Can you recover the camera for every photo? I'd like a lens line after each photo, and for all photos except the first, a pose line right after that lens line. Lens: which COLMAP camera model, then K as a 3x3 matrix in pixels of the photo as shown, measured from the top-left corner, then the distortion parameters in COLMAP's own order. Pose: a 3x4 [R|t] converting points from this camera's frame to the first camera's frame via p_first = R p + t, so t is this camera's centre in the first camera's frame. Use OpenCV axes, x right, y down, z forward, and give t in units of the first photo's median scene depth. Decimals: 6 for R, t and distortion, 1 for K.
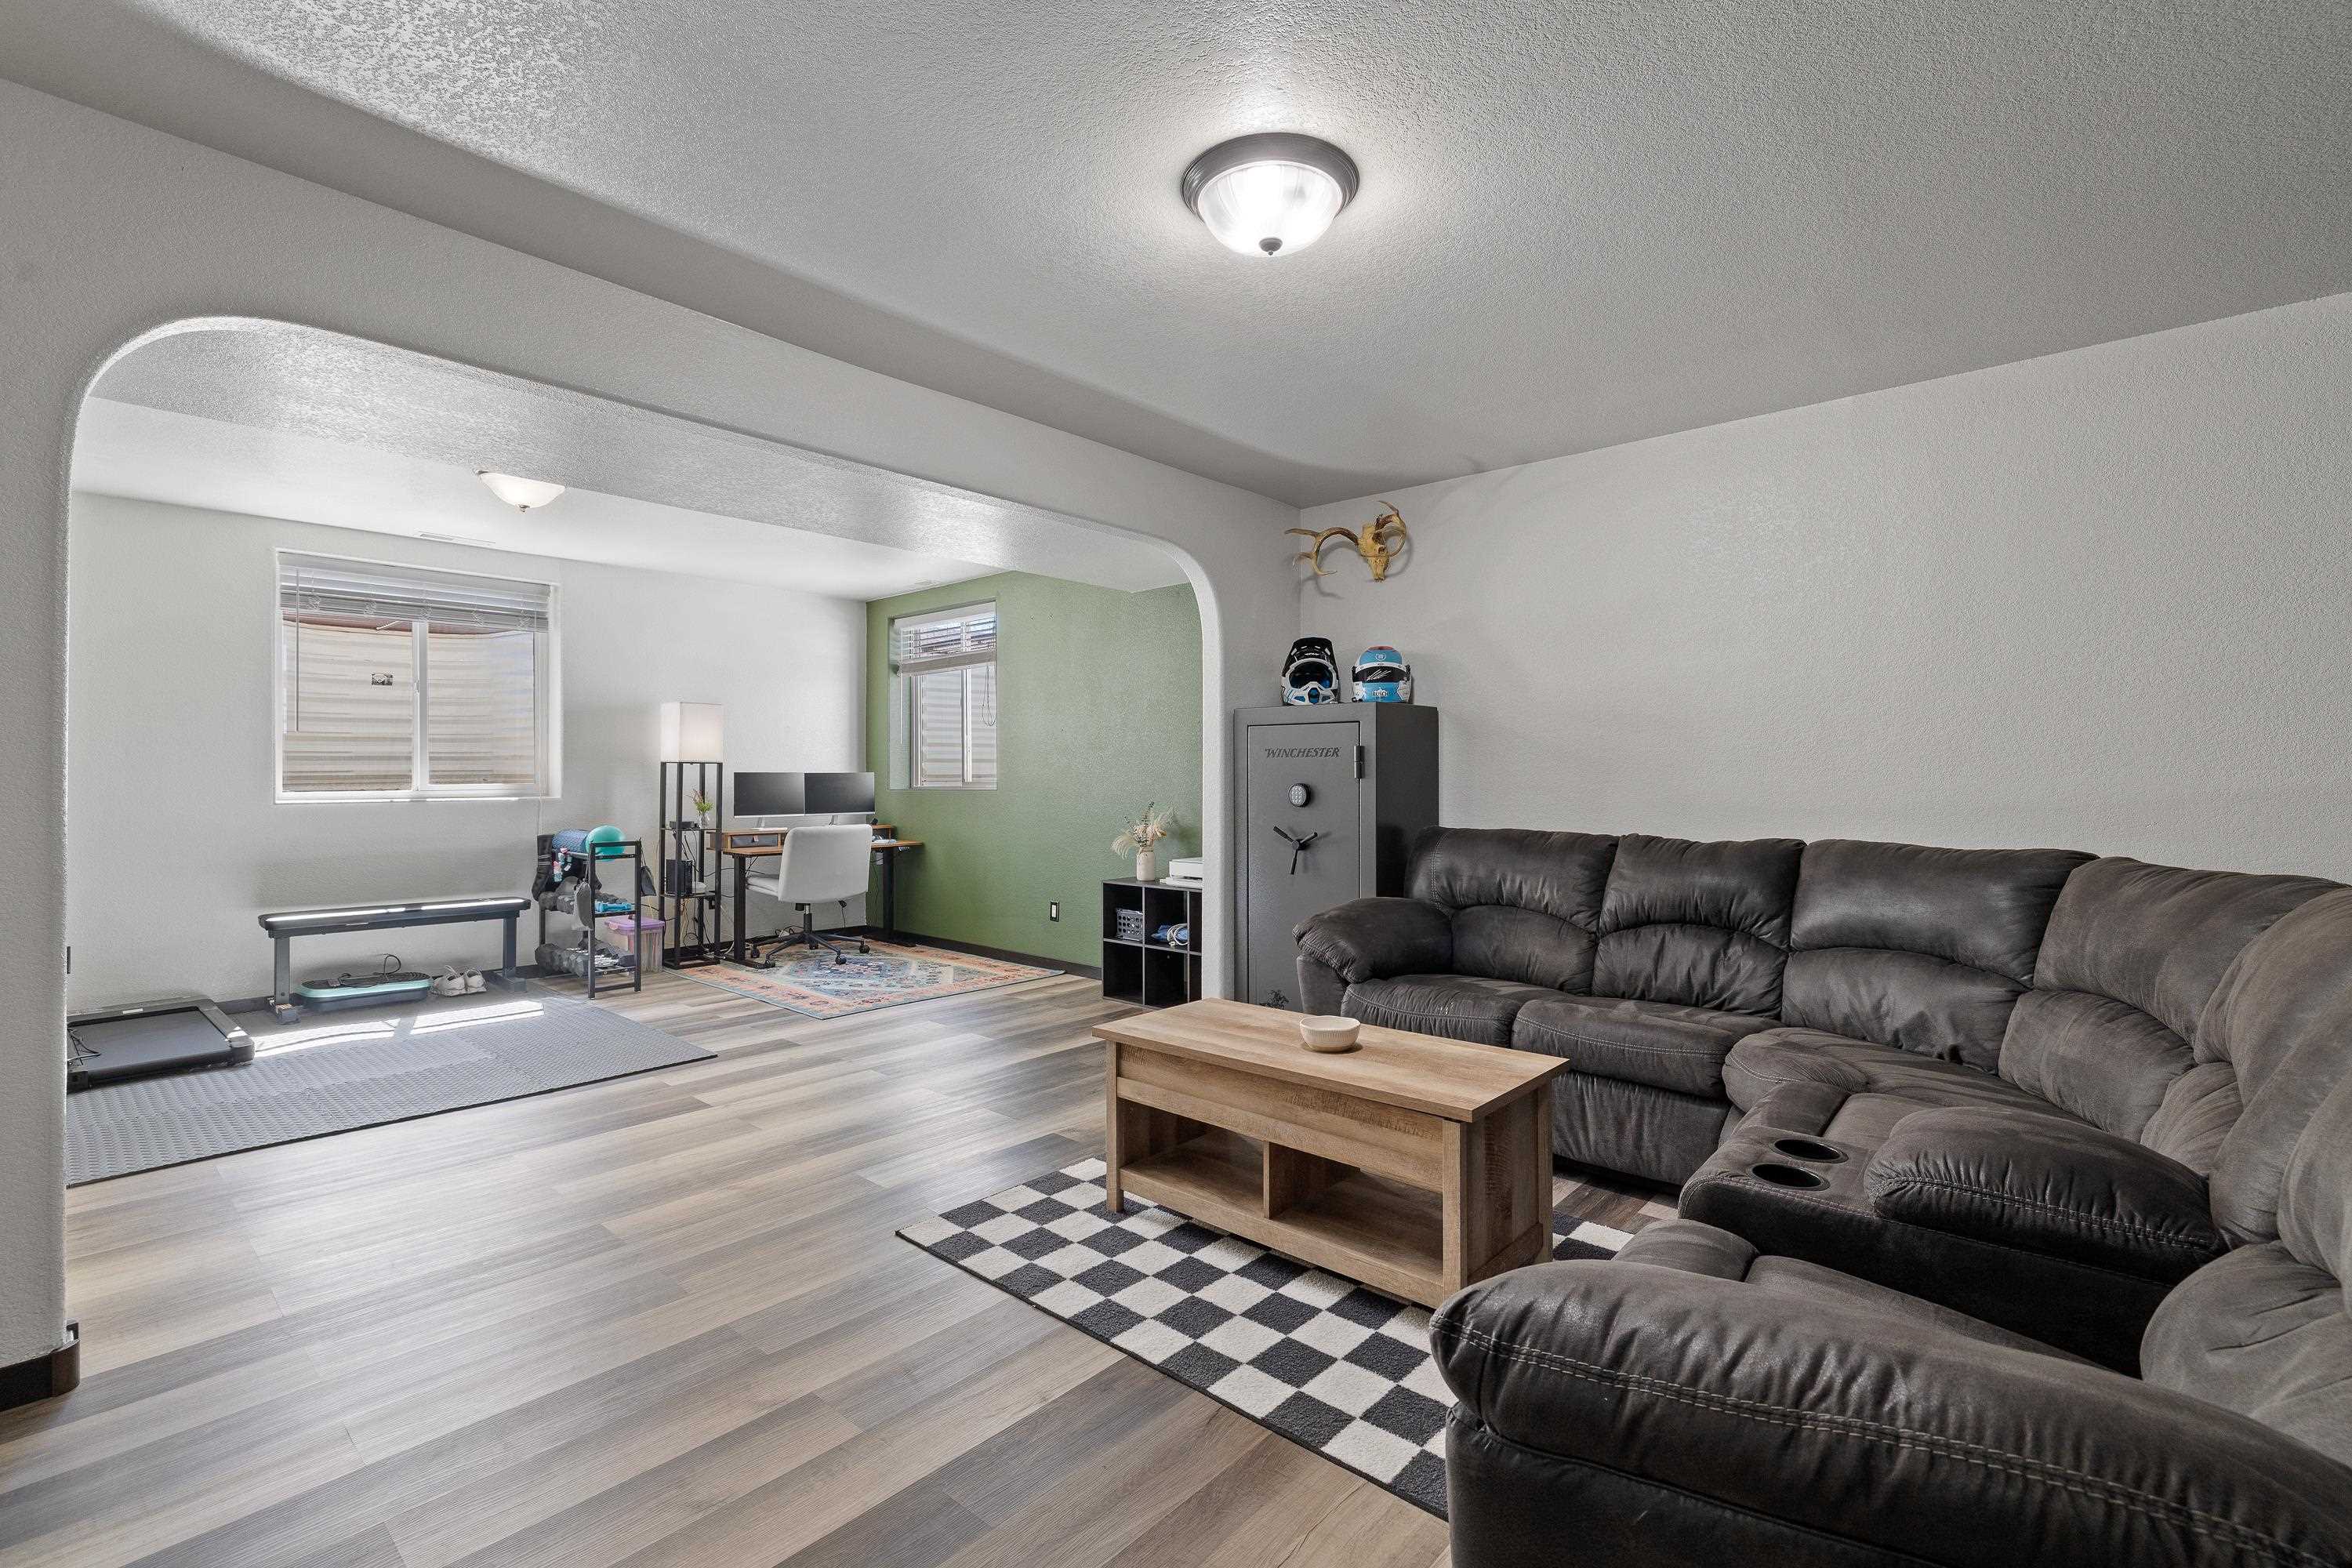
lens RADIAL K [[1029.3, 0, 1197.7], [0, 1029.3, 775.6], [0, 0, 1]] dist [-0.008639, 0.003619]
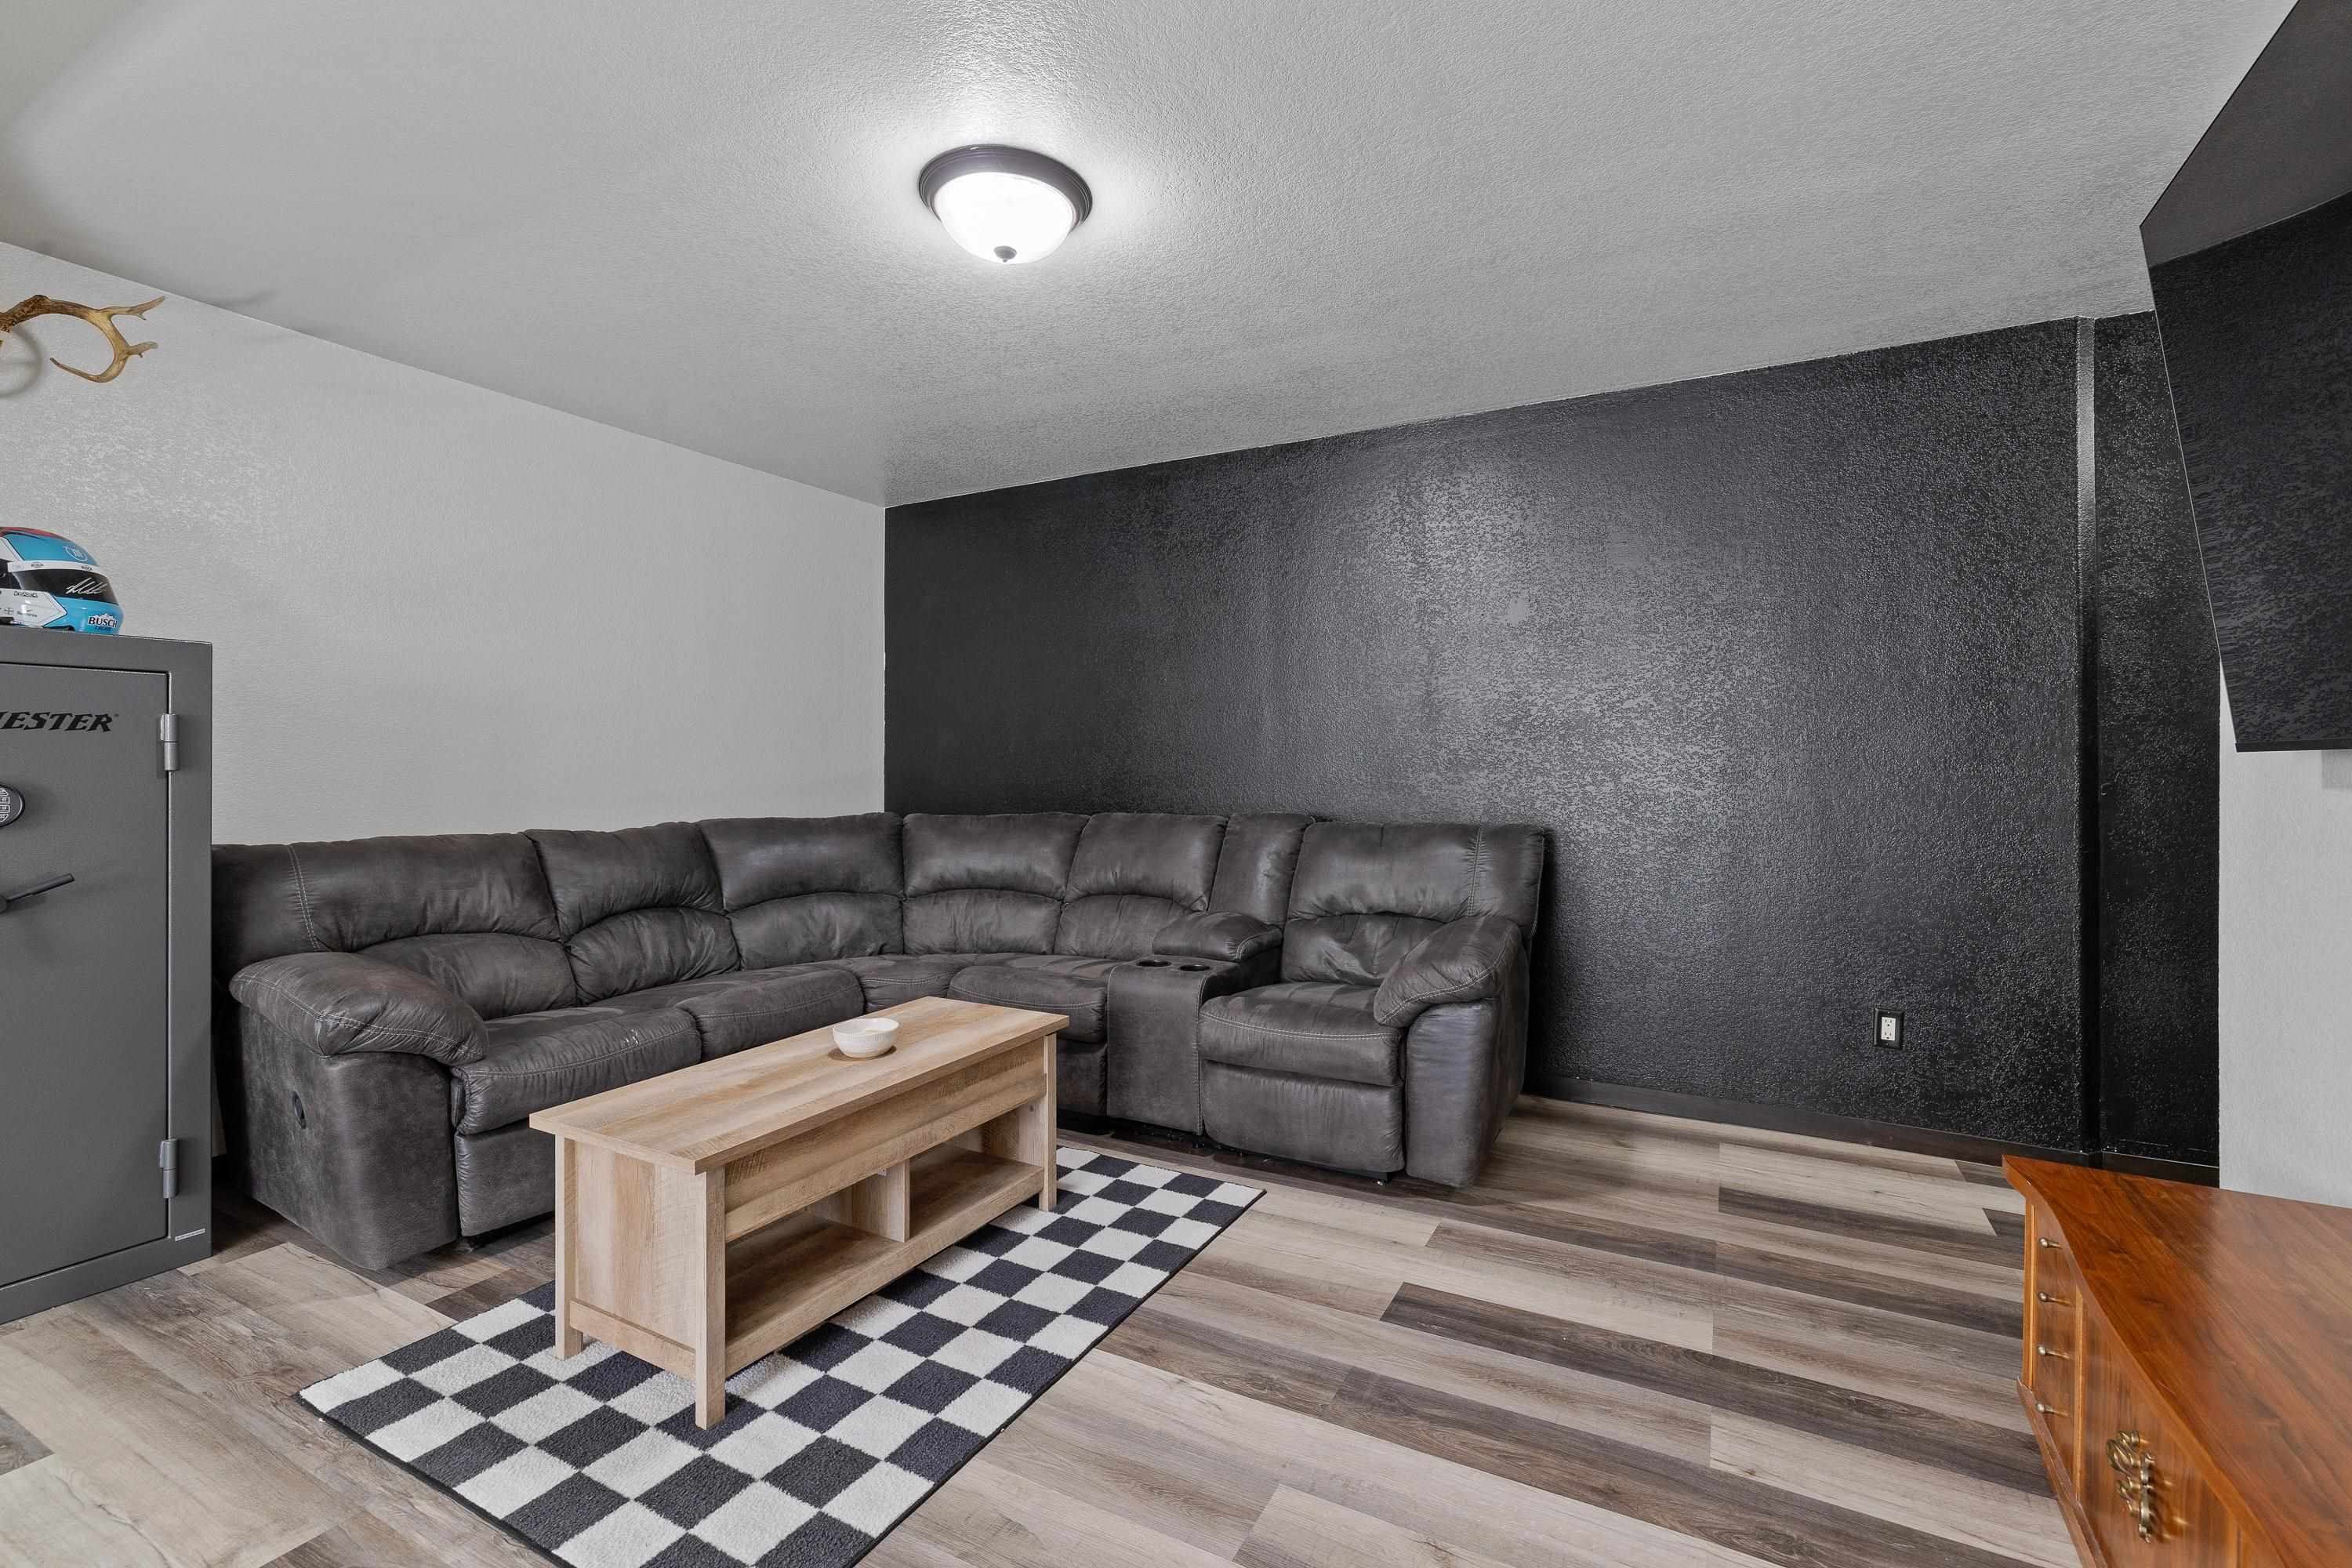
lens RADIAL K [[1029.3, 0, 1192.0], [0, 1029.3, 772.8], [0, 0, 1]] dist [-0.008639, 0.003619]
pose [[-0.226842, -0.006808, 0.973908, -0.649202], [0.001379, 0.999972, 0.007311, 0.000775], [-0.973931, 0.003002, -0.226826, 0.697341]]
